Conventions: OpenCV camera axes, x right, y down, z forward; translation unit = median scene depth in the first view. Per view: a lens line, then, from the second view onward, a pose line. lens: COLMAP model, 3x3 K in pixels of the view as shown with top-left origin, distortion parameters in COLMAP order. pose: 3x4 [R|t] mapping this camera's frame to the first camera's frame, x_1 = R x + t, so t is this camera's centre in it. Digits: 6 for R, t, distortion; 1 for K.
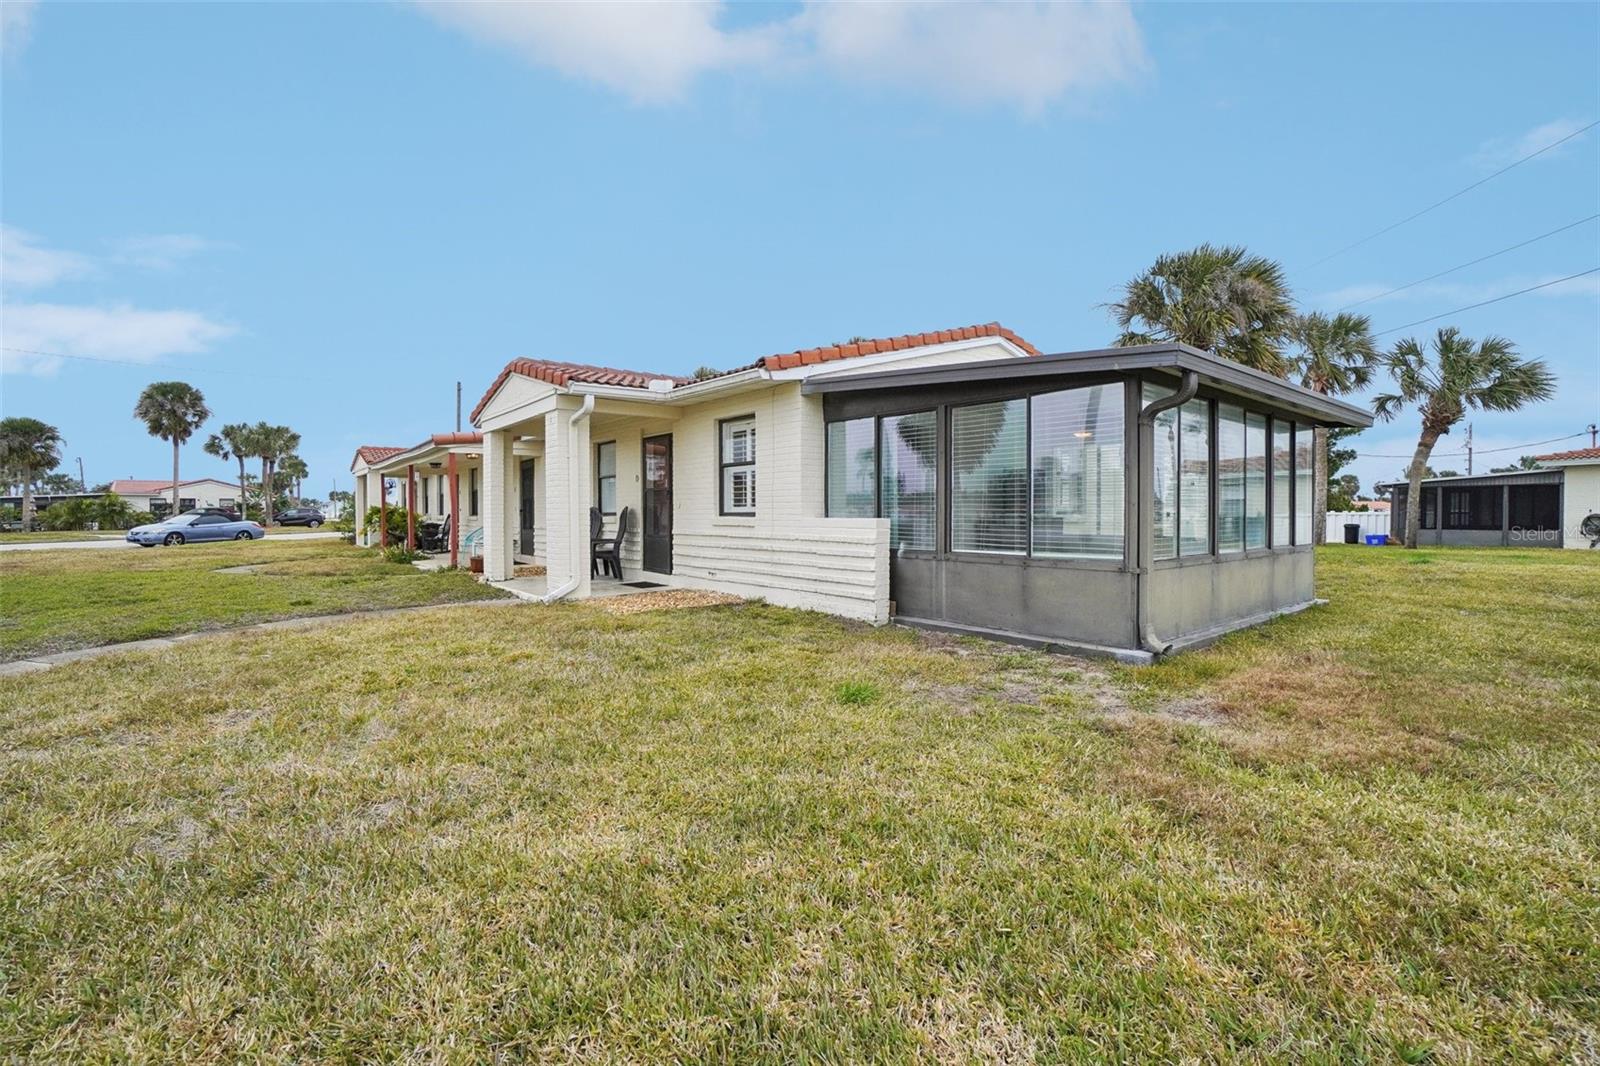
lens RADIAL K [[734.3, 0, 789.2], [0, 734.3, 524.7], [0, 0, 1]] dist [-0.039968, 0.000352]
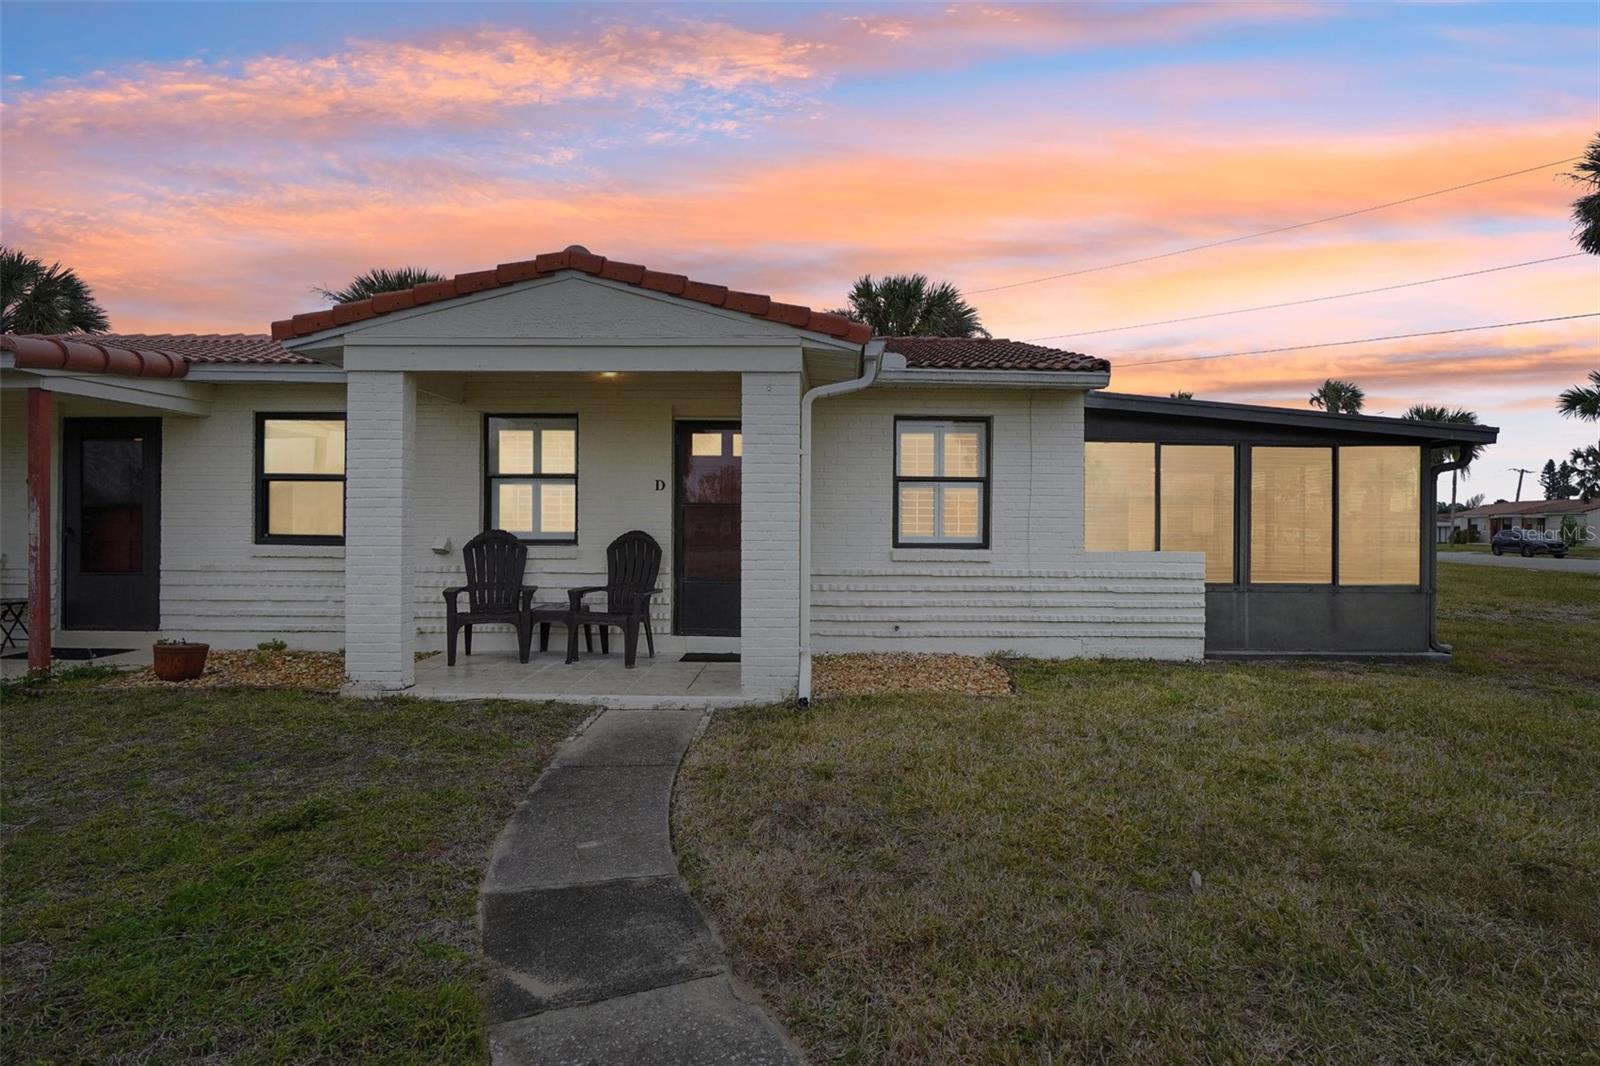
lens RADIAL K [[847.5, 0, 805.1], [0, 847.5, 526.8], [0, 0, 1]] dist [-0.002891, -0.000154]
pose [[0.607992, 0.000851, 0.793943, -0.925977], [0.002972, 0.999990, -0.003348, -0.034113], [-0.793938, 0.004395, 0.607983, 0.631203]]
